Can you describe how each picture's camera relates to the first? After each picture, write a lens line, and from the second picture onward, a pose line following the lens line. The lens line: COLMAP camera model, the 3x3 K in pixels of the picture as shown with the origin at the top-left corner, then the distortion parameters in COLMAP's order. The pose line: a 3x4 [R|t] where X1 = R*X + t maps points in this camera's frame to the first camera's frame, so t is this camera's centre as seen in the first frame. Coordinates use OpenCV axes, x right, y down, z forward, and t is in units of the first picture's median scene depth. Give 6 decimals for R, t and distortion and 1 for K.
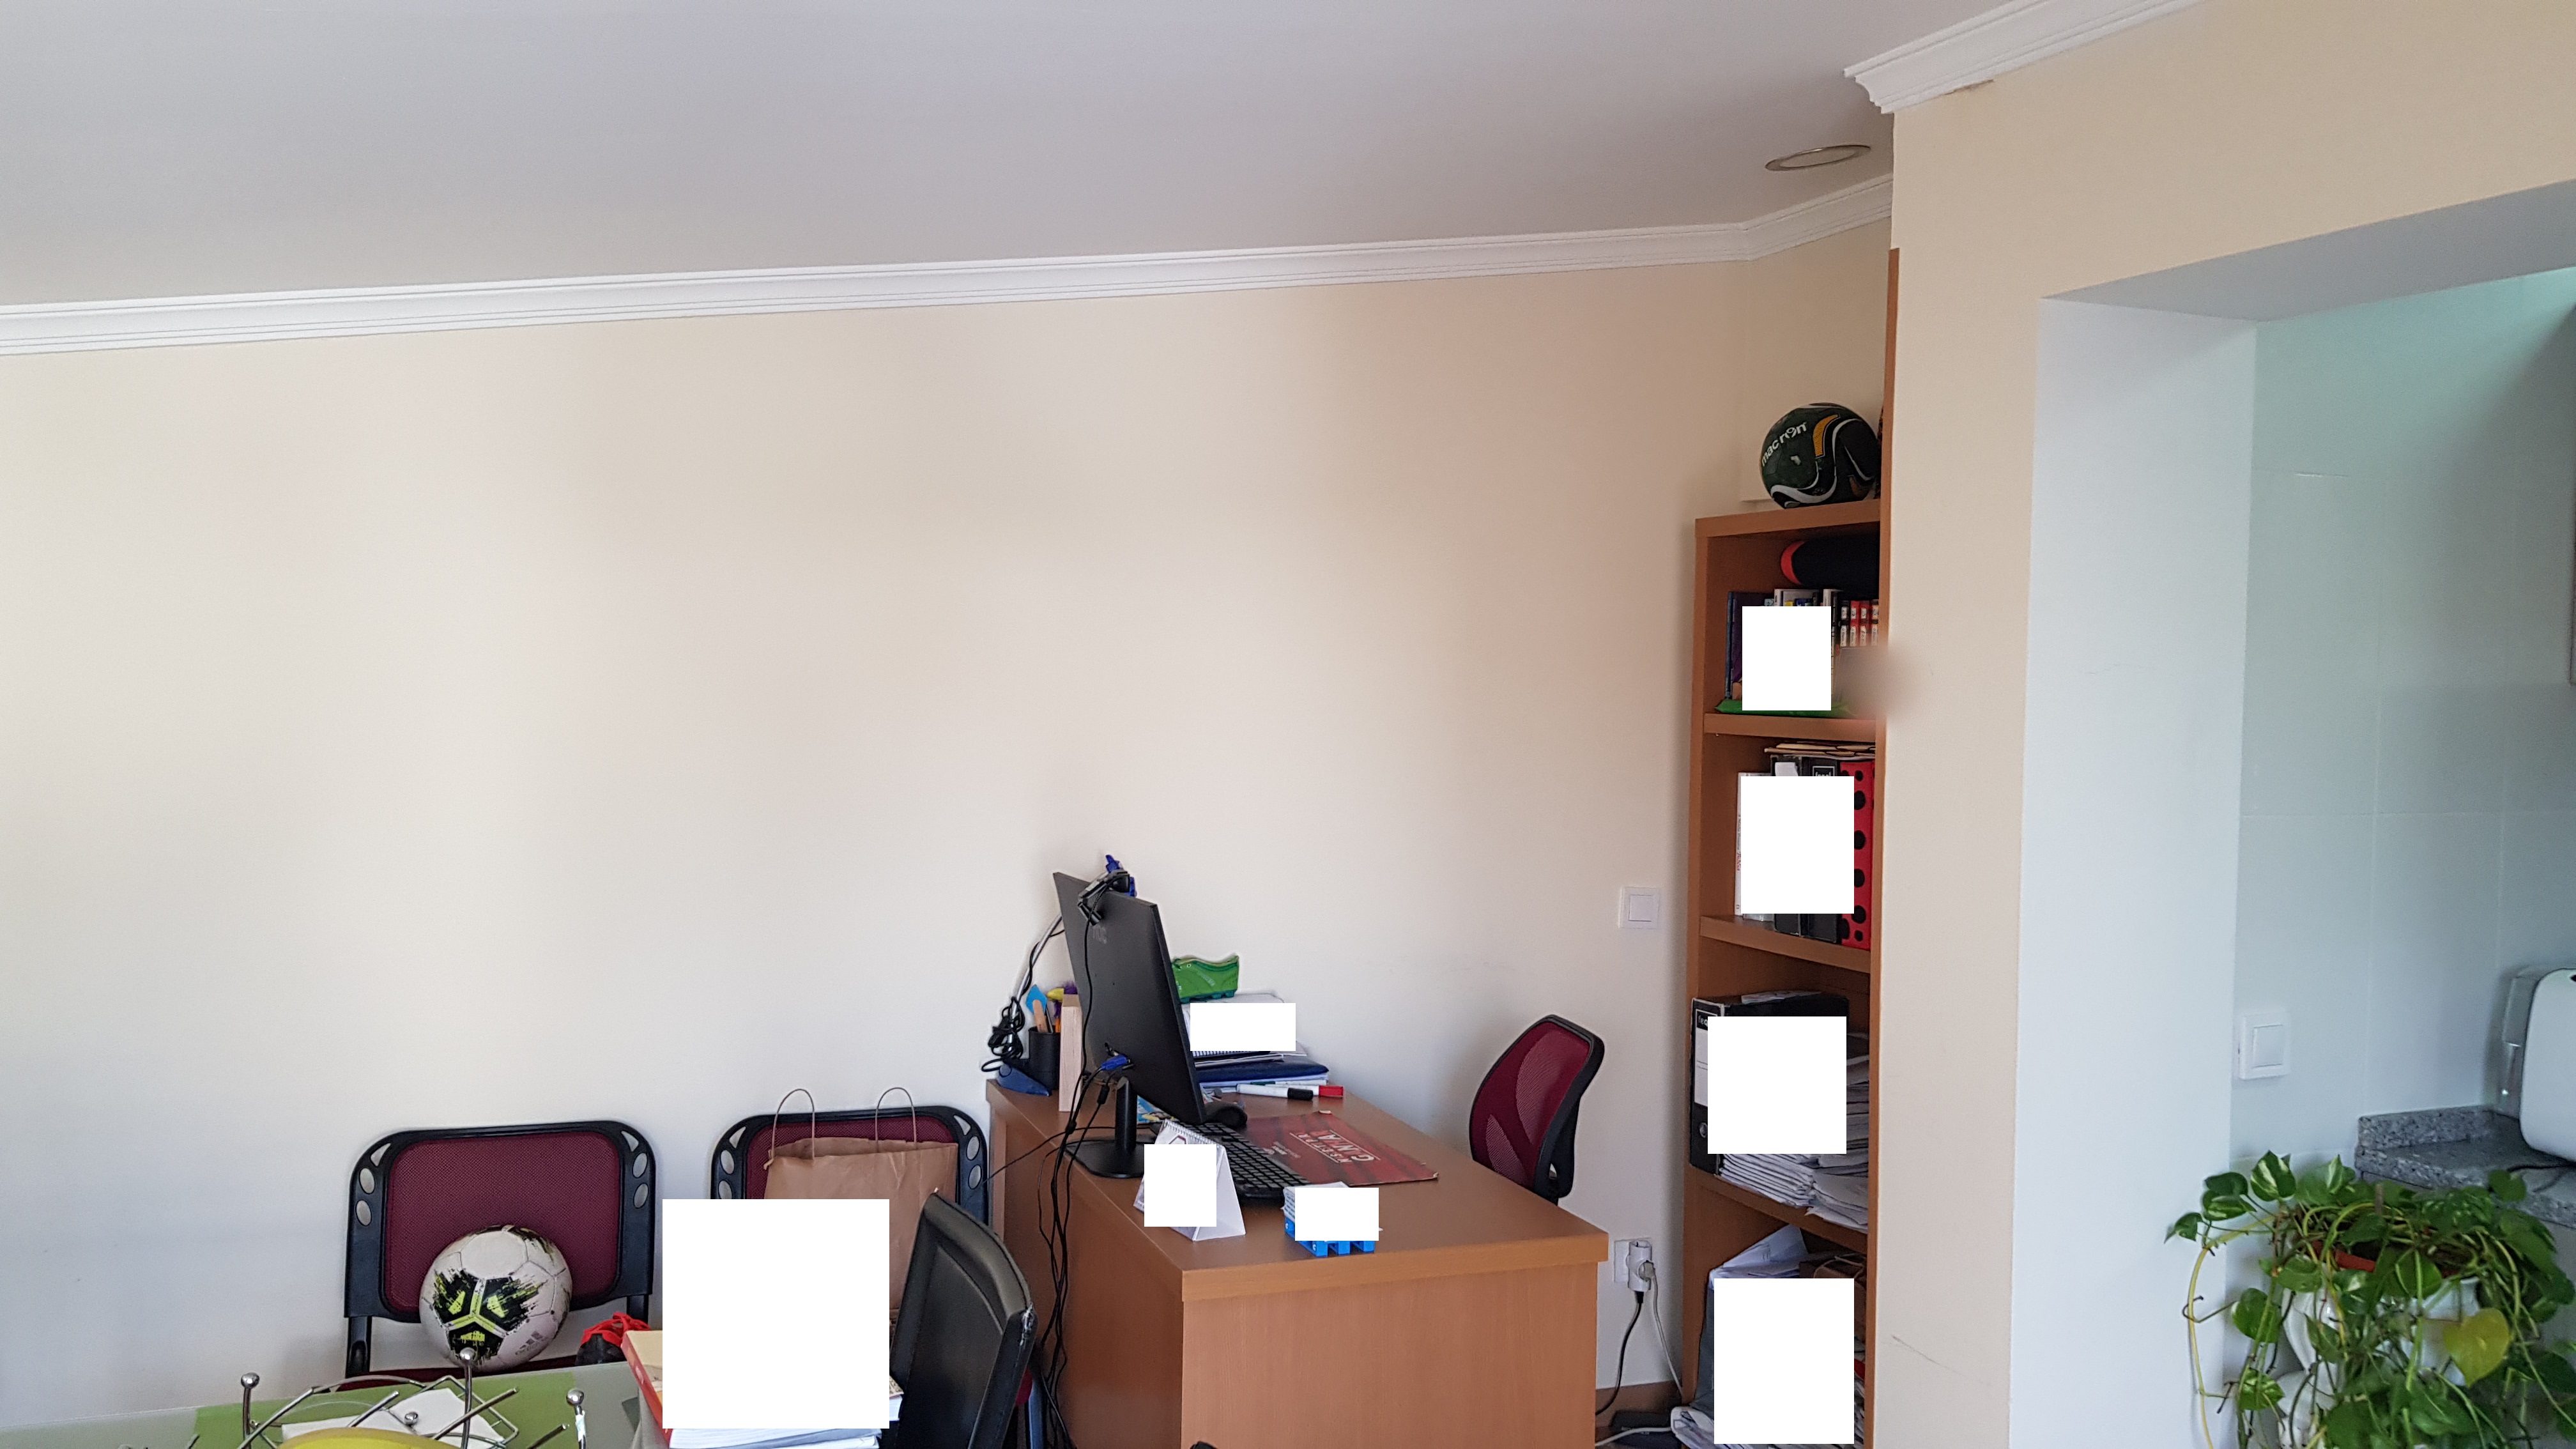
lens RADIAL K [[1963.4, 0, 1302.5], [0, 1963.4, 730.8], [0, 0, 1]] dist [0.072733, -0.154577]
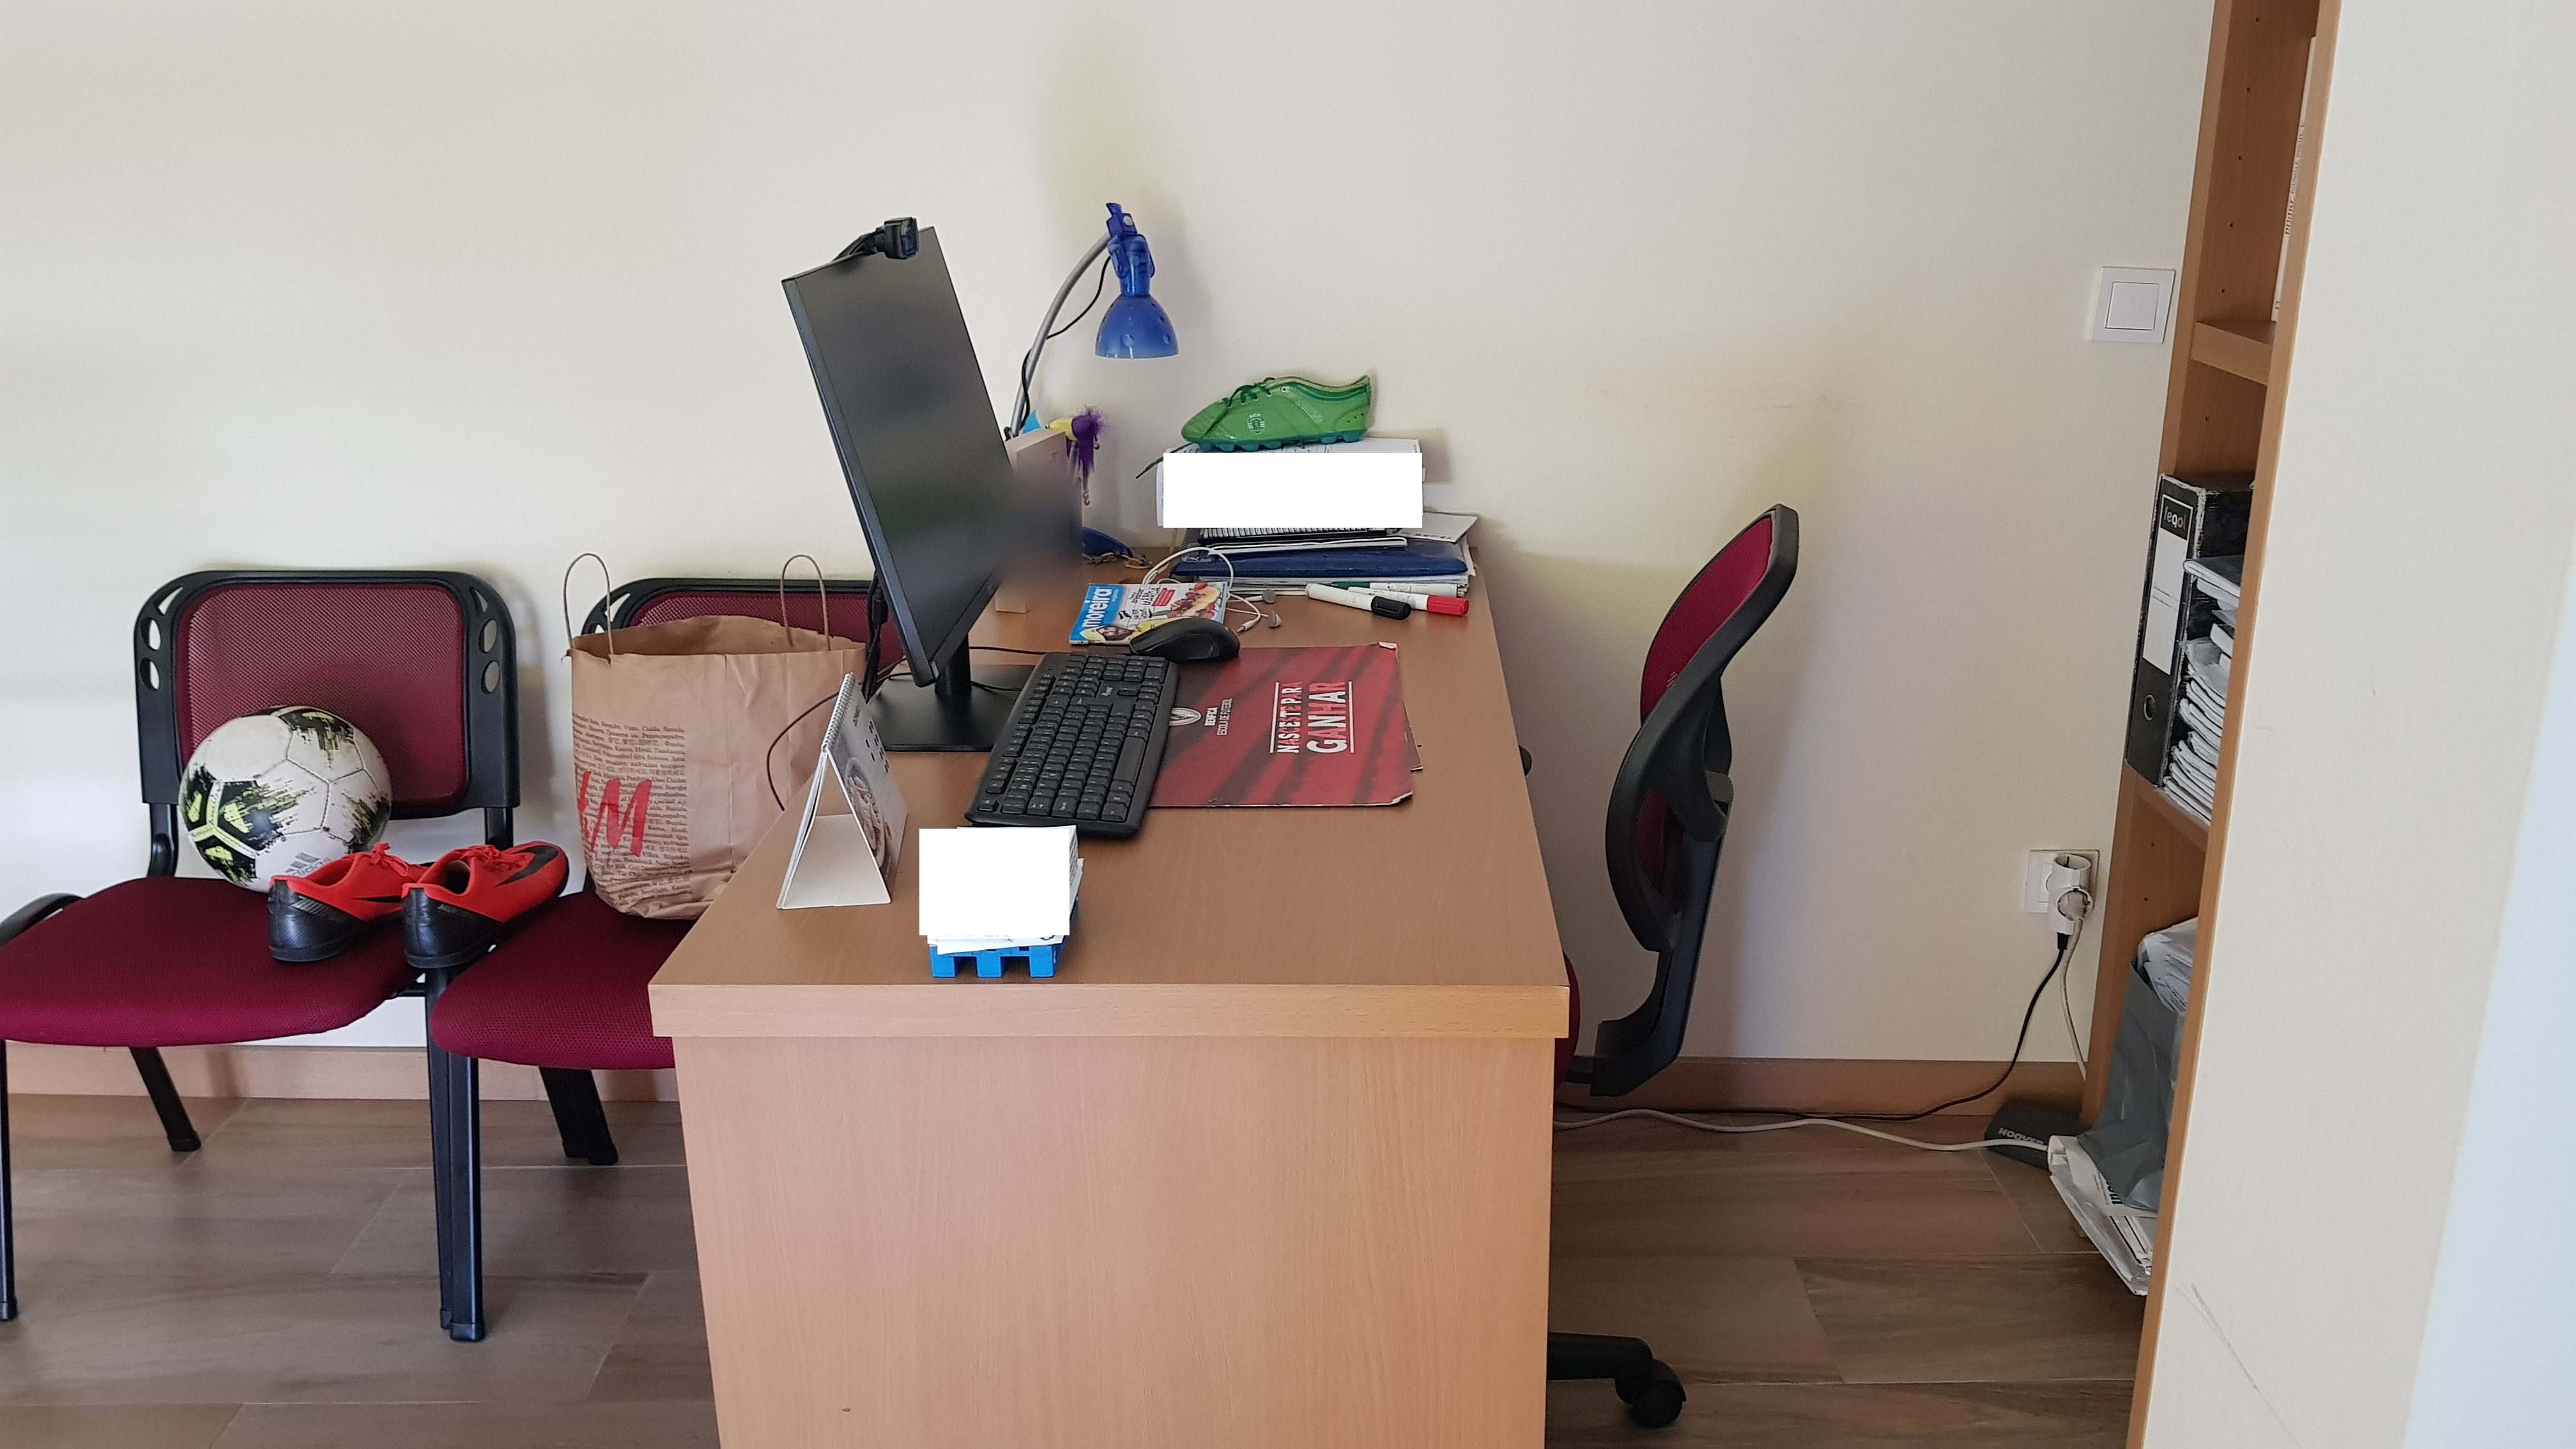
lens RADIAL K [[1963.4, 0, 1302.5], [0, 1963.4, 730.8], [0, 0, 1]] dist [0.072733, -0.154577]
pose [[0.923392, 0.097585, -0.371246, 0.208443], [0.017199, 0.955656, 0.293981, 0.042084], [0.383472, -0.277845, 0.880768, 0.448946]]
